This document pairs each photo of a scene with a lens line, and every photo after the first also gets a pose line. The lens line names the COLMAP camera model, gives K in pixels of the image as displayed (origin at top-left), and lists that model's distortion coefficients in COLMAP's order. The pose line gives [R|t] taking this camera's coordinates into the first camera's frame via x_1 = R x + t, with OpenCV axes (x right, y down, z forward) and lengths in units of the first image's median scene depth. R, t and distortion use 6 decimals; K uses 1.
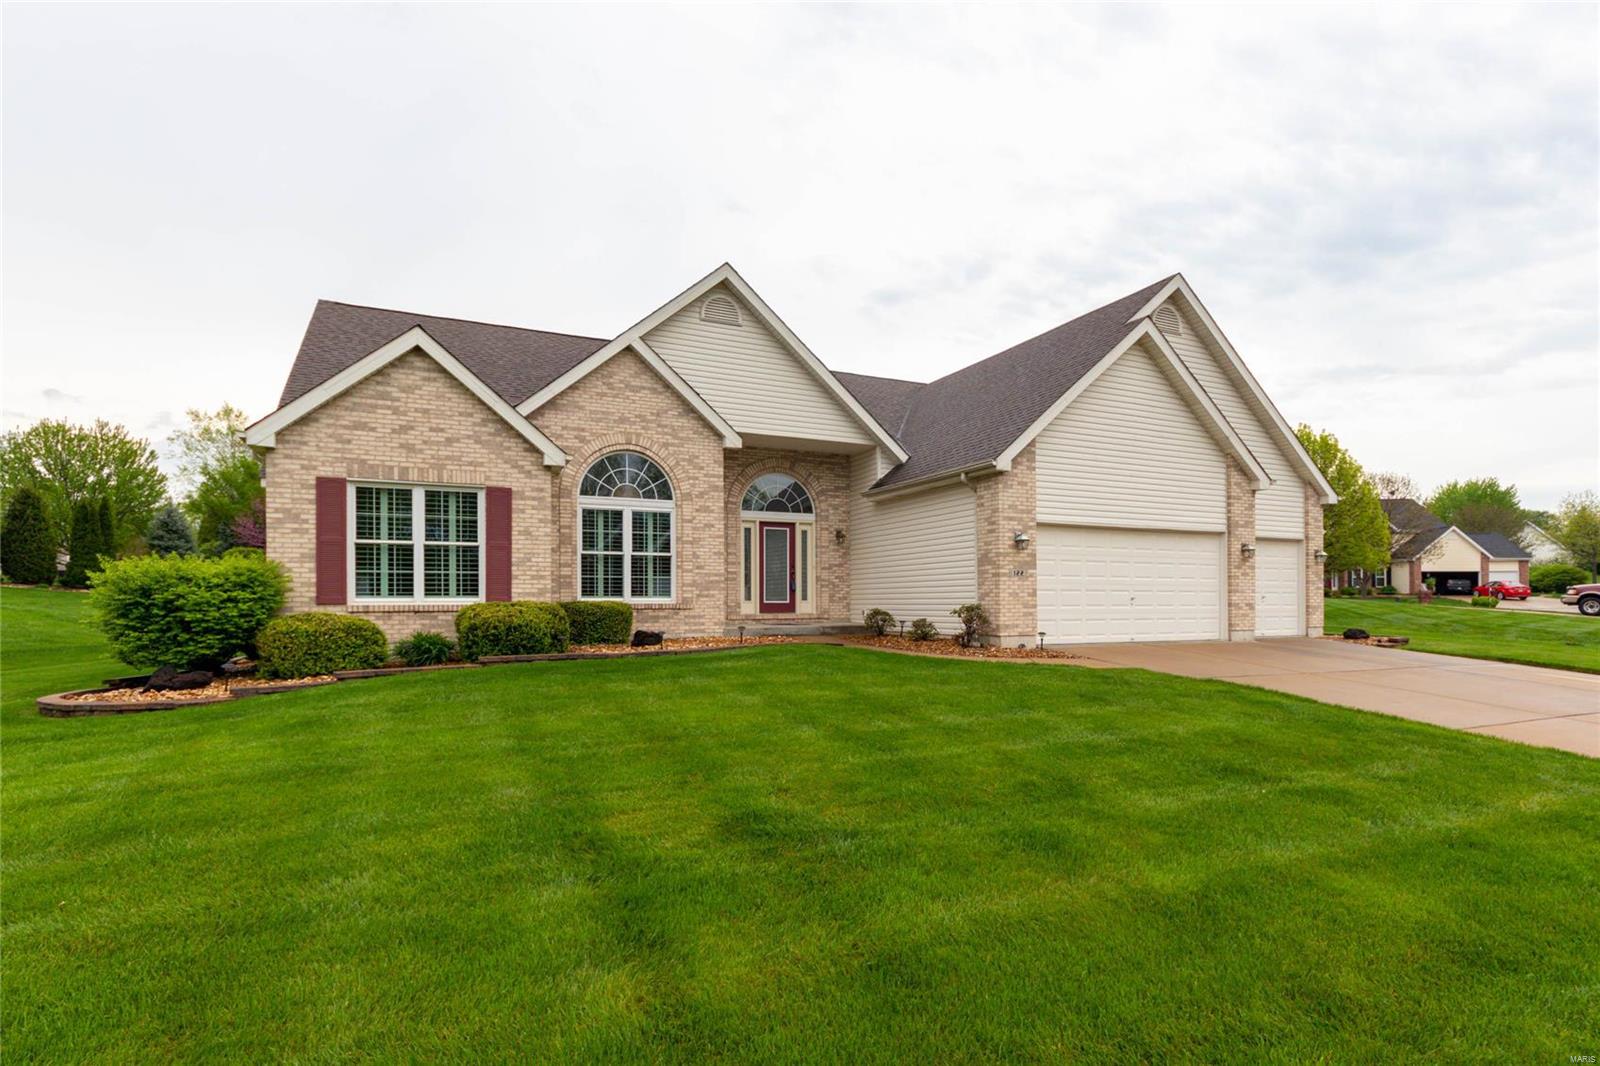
lens RADIAL K [[809.3, 0, 807.3], [0, 809.3, 562.1], [0, 0, 1]] dist [0.002301, 0.000872]
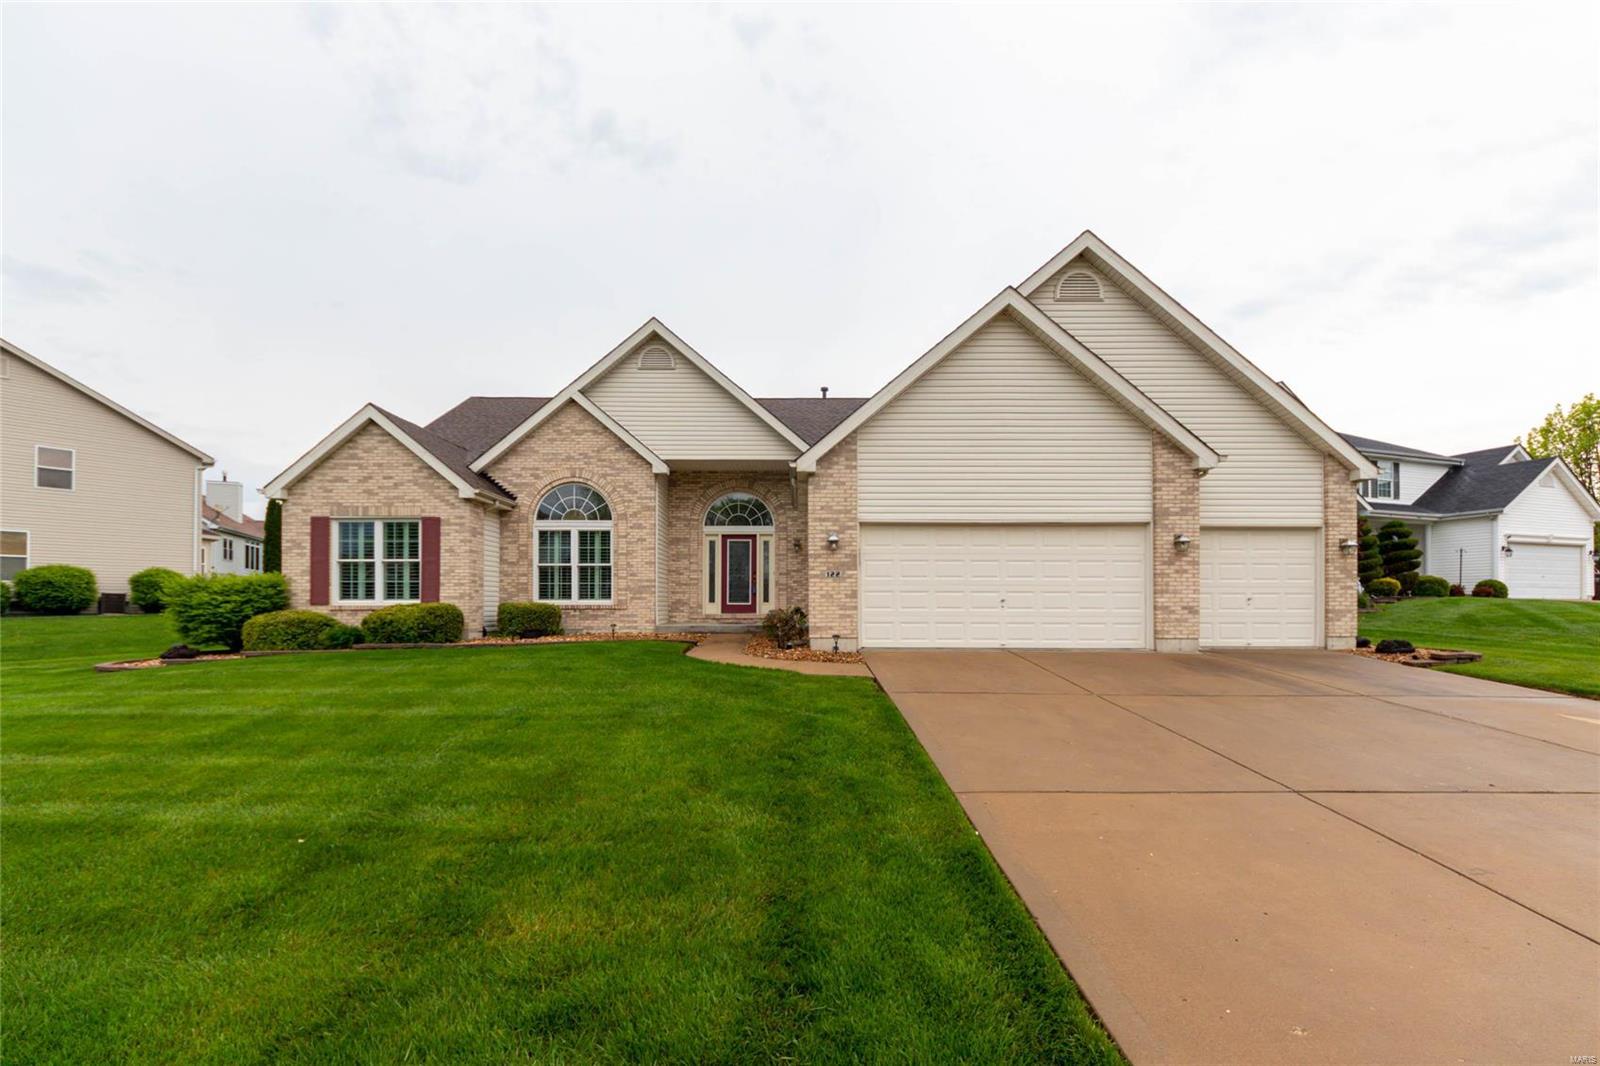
lens RADIAL K [[631.3, 0, 800.2], [0, 631.3, 576.7], [0, 0, 1]] dist [0.002494, 0.000049]
pose [[0.903410, -0.016766, -0.428449, 0.507878], [0.019249, 0.999814, 0.001463, 0.013144], [0.428345, -0.009569, 0.903565, 0.265433]]
